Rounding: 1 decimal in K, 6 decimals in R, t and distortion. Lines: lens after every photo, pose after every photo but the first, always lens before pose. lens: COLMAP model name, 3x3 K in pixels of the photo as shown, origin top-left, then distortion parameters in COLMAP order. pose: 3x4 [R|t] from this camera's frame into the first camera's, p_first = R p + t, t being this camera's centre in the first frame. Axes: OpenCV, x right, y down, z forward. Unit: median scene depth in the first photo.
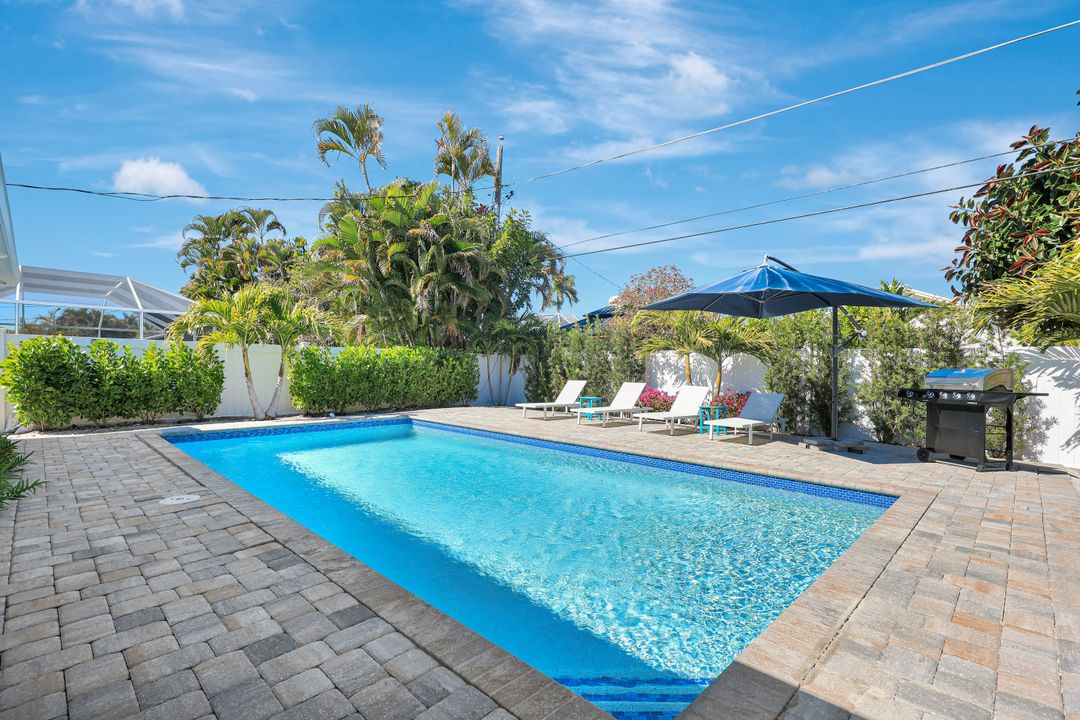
lens RADIAL K [[495.4, 0, 543.1], [0, 495.4, 367.2], [0, 0, 1]] dist [0.014896, 0.000601]
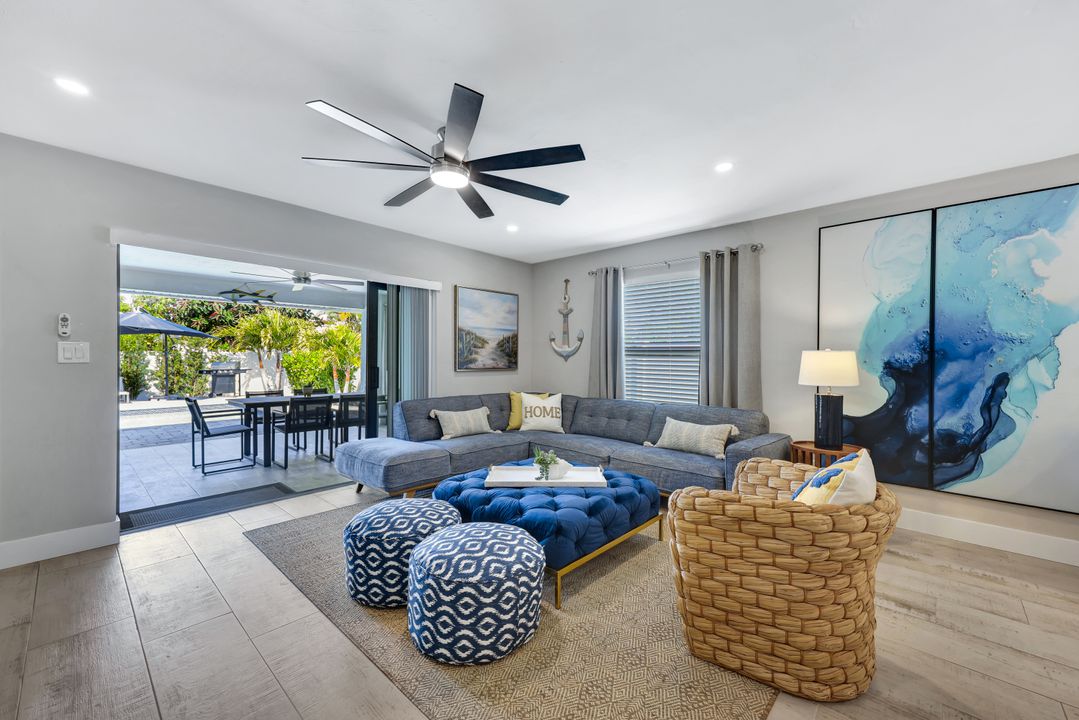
lens RADIAL K [[434.1, 0, 544.4], [0, 434.1, 359.9], [0, 0, 1]] dist [0.014344, 0.000008]
pose [[-0.027262, -0.019382, 0.999440, -1.077719], [0.004306, 0.999800, 0.019507, -0.030491], [-0.999619, 0.004835, -0.027174, -0.456324]]
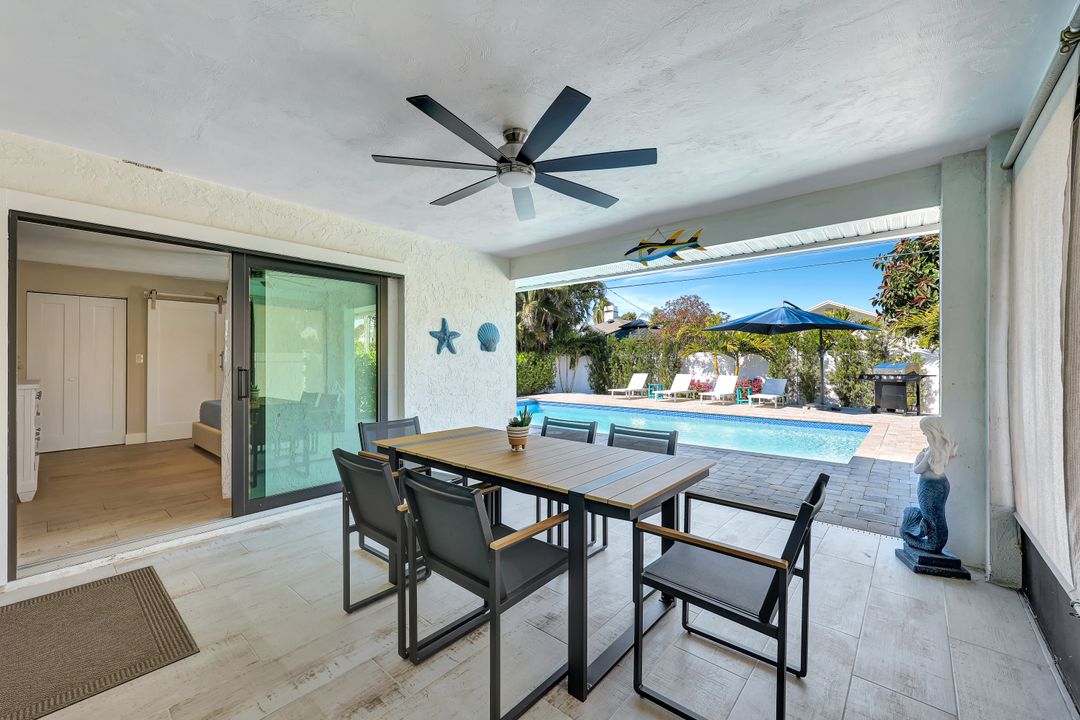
lens RADIAL K [[434.5, 0, 540.9], [0, 434.5, 355.7], [0, 0, 1]] dist [0.014344, 0.000008]
pose [[0.997992, -0.017722, 0.060804, -0.395558], [0.018697, 0.999705, -0.015497, -0.015754], [-0.060511, 0.016602, 0.998029, -0.382907]]
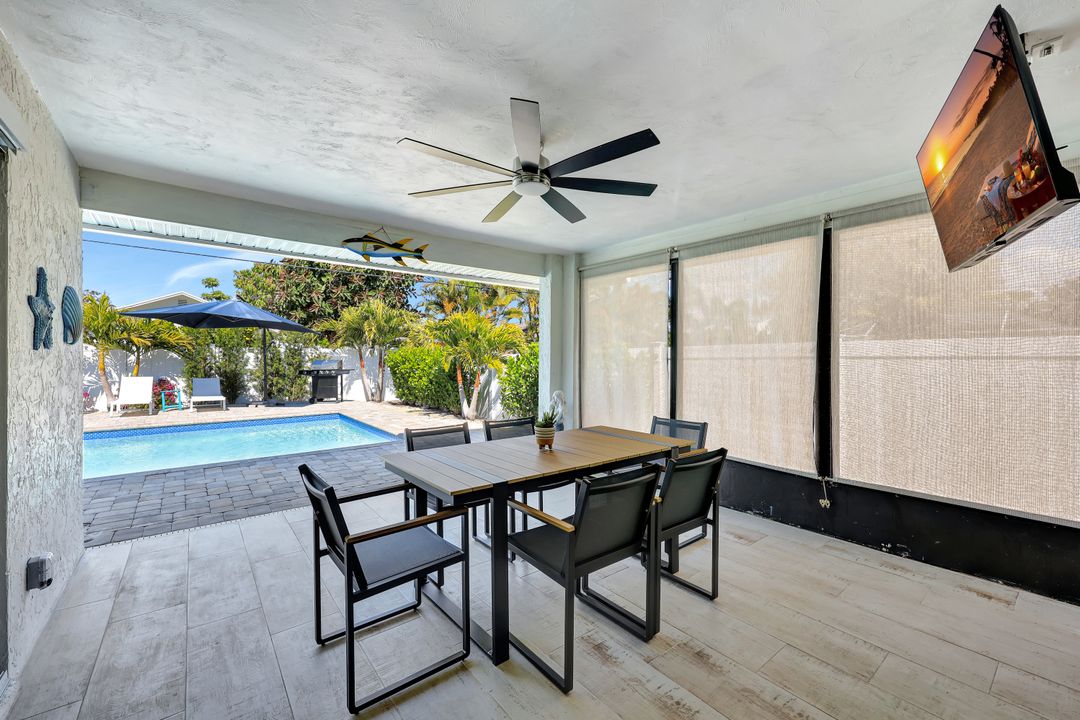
lens RADIAL K [[434.5, 0, 532.5], [0, 434.5, 359.6], [0, 0, 1]] dist [0.014344, 0.000008]
pose [[0.137273, -0.024627, 0.990227, -0.681008], [0.006626, 0.999691, 0.023944, -0.027725], [-0.990511, 0.003275, 0.137394, -0.139343]]
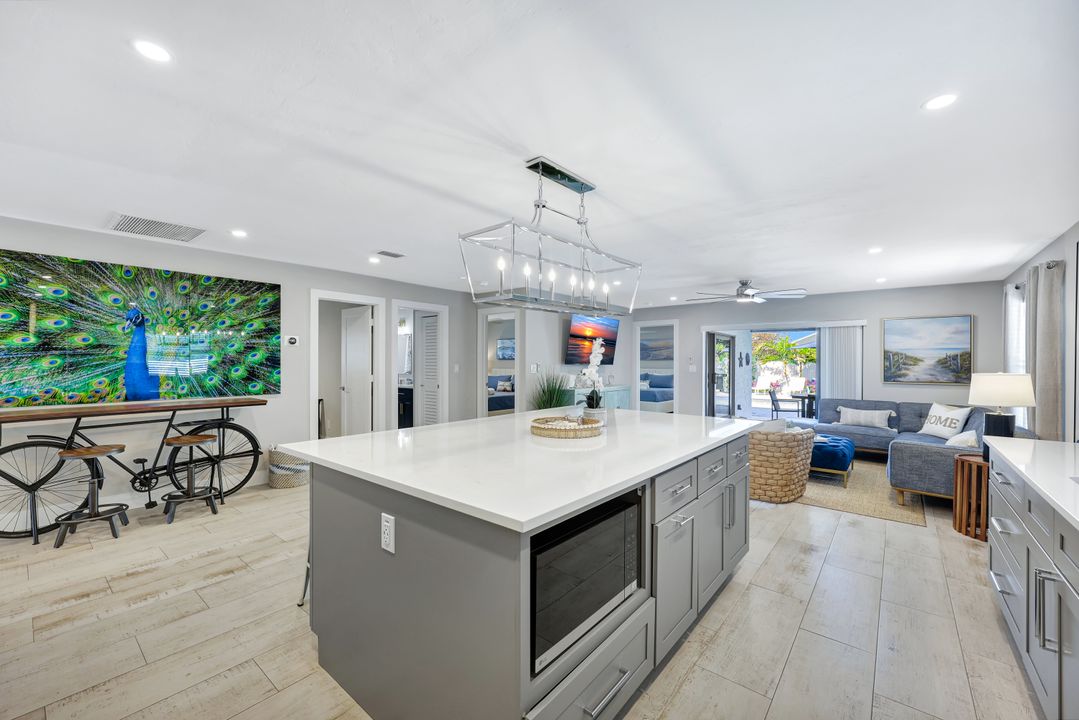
lens RADIAL K [[434.1, 0, 542.4], [0, 434.1, 366.8], [0, 0, 1]] dist [0.014344, 0.000008]
pose [[0.997295, -0.015299, 0.071899, -1.166448], [0.014998, 0.999876, 0.004729, -0.047004], [-0.071963, -0.003638, 0.997401, -1.122494]]
